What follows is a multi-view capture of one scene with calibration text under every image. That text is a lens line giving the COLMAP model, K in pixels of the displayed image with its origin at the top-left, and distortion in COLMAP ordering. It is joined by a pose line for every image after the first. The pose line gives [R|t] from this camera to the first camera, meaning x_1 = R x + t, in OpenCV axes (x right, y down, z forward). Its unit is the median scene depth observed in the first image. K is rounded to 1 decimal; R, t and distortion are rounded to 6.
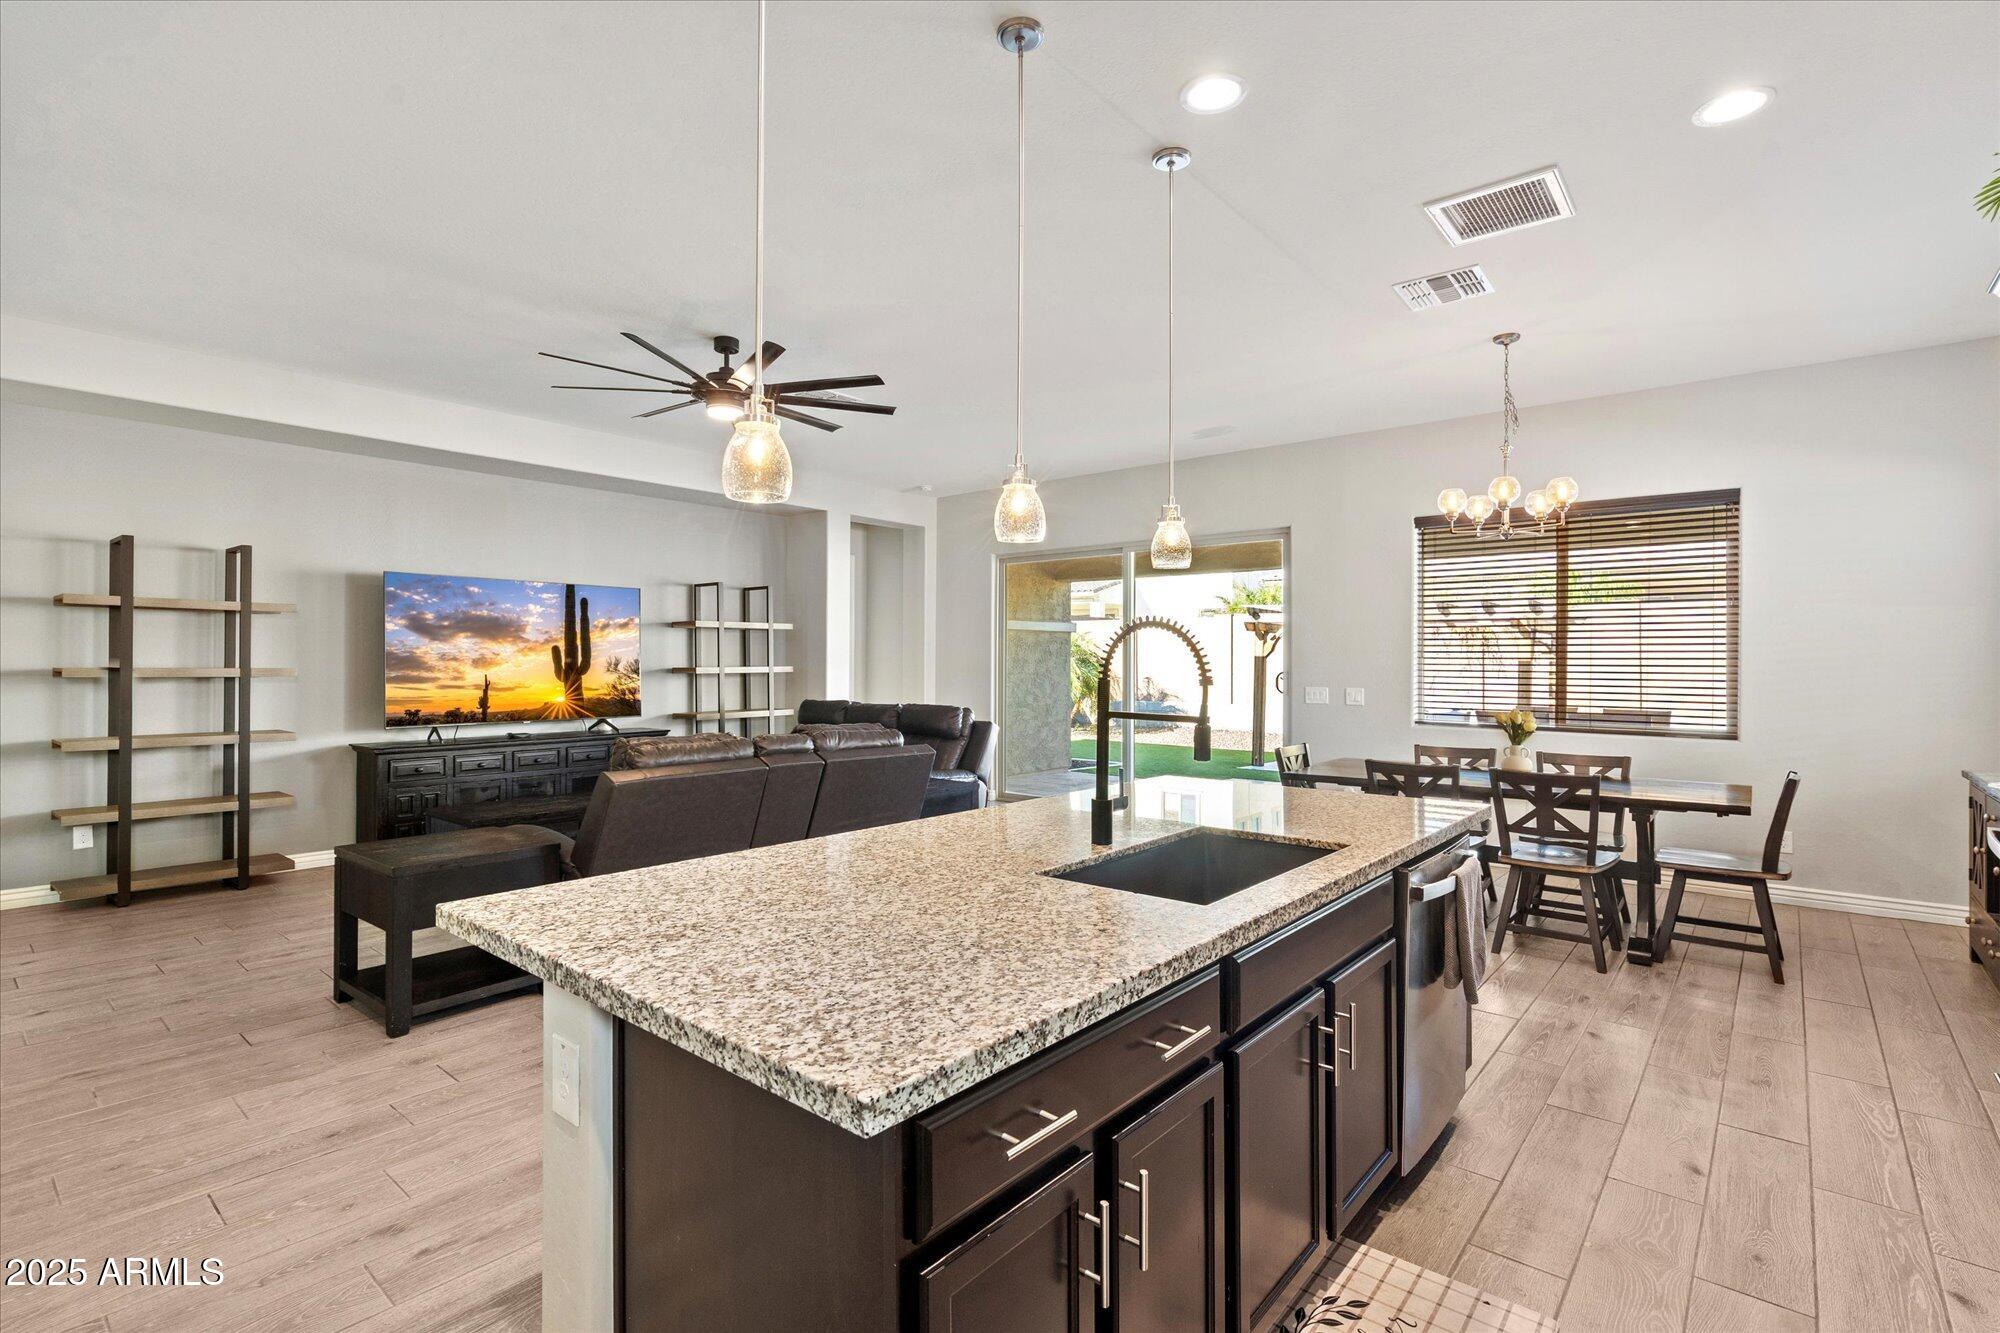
lens RADIAL K [[916.8, 0, 985.7], [0, 916.8, 671.7], [0, 0, 1]] dist [-0.006380, 0.001874]
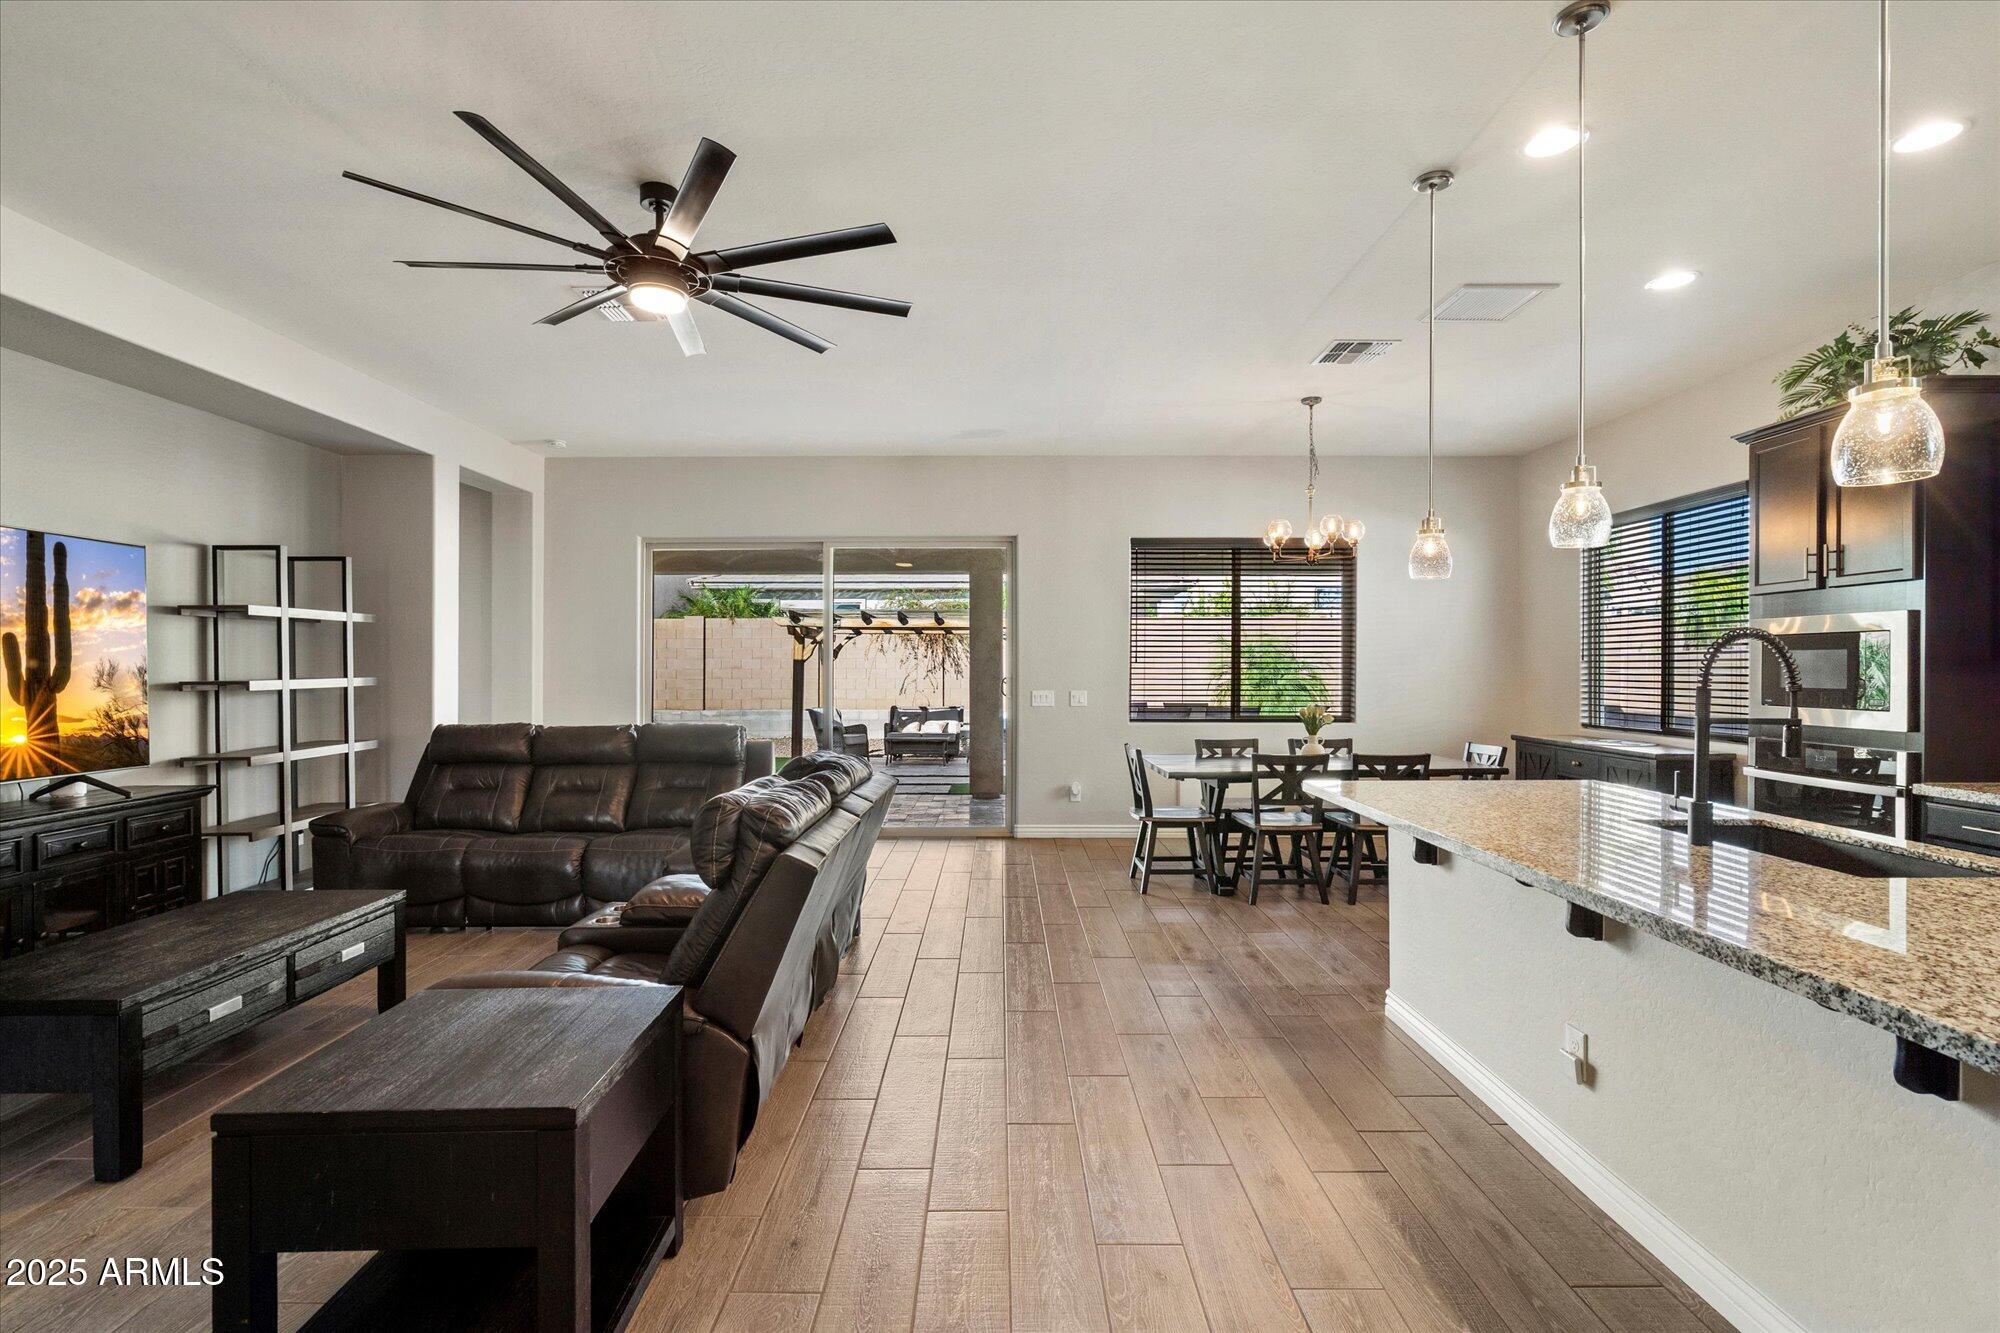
lens RADIAL K [[916.8, 0, 987.1], [0, 916.8, 668.2], [0, 0, 1]] dist [-0.006380, 0.001874]
pose [[0.763755, -0.003807, 0.645495, -0.405573], [0.008069, 0.999961, -0.003650, -0.005582], [-0.645456, 0.007996, 0.763756, 0.253399]]
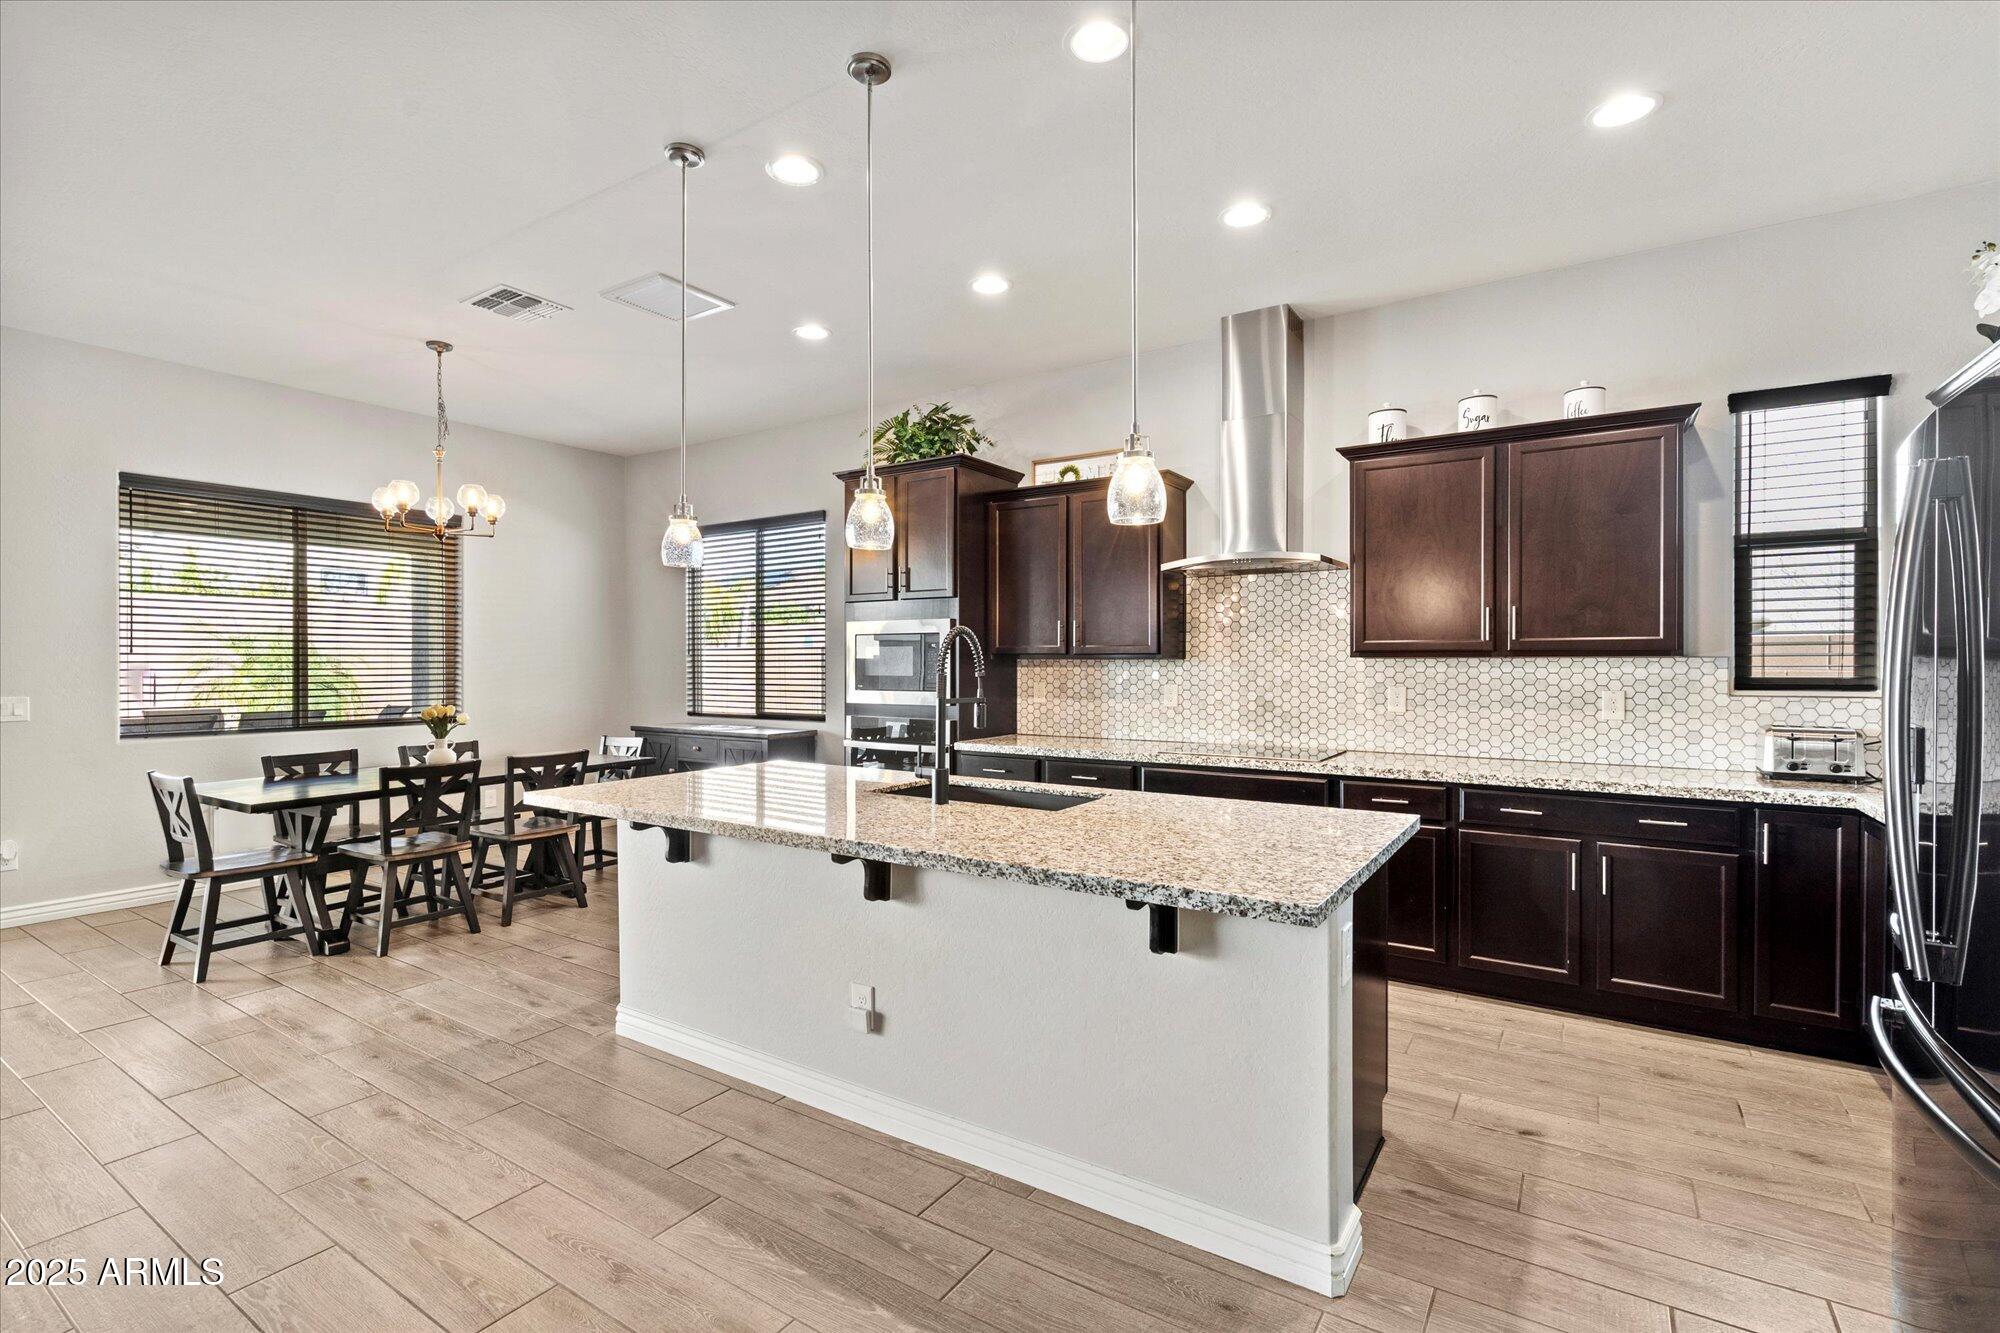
lens RADIAL K [[916.8, 0, 994.6], [0, 916.8, 670.5], [0, 0, 1]] dist [-0.006380, 0.001874]
pose [[-0.122329, -0.012232, 0.992414, -0.397631], [0.008875, 0.999871, 0.013418, -0.004607], [-0.992450, 0.010449, -0.122204, 0.371726]]
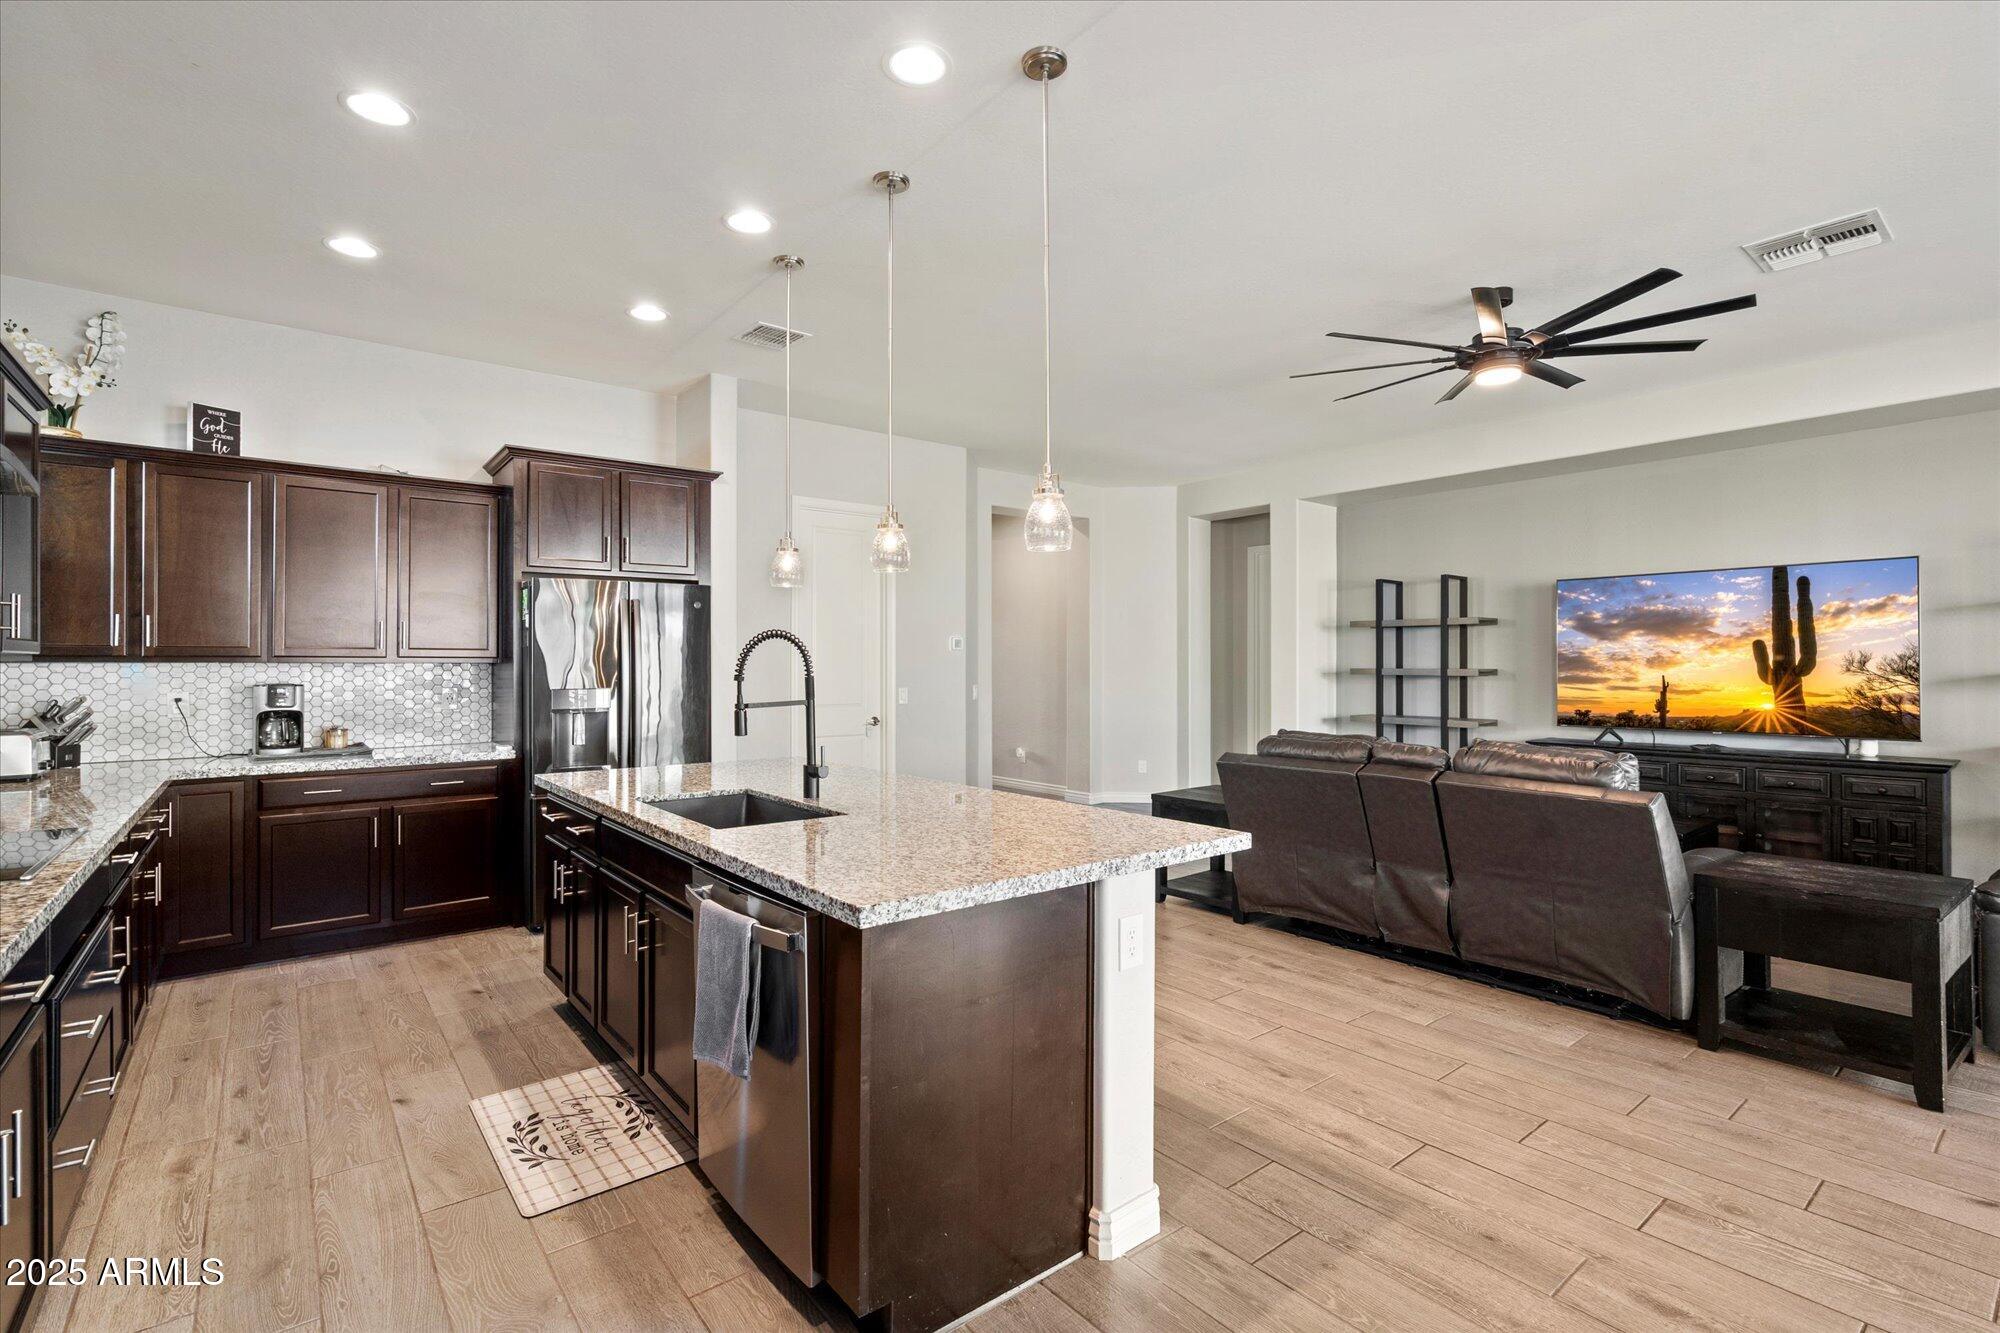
lens RADIAL K [[916.8, 0, 999.4], [0, 916.8, 655.9], [0, 0, 1]] dist [-0.006380, 0.001874]
pose [[-0.187760, -0.009336, -0.982170, 0.487584], [-0.005877, 0.999948, -0.008382, -0.004396], [0.982197, 0.004198, -0.187805, 0.527605]]
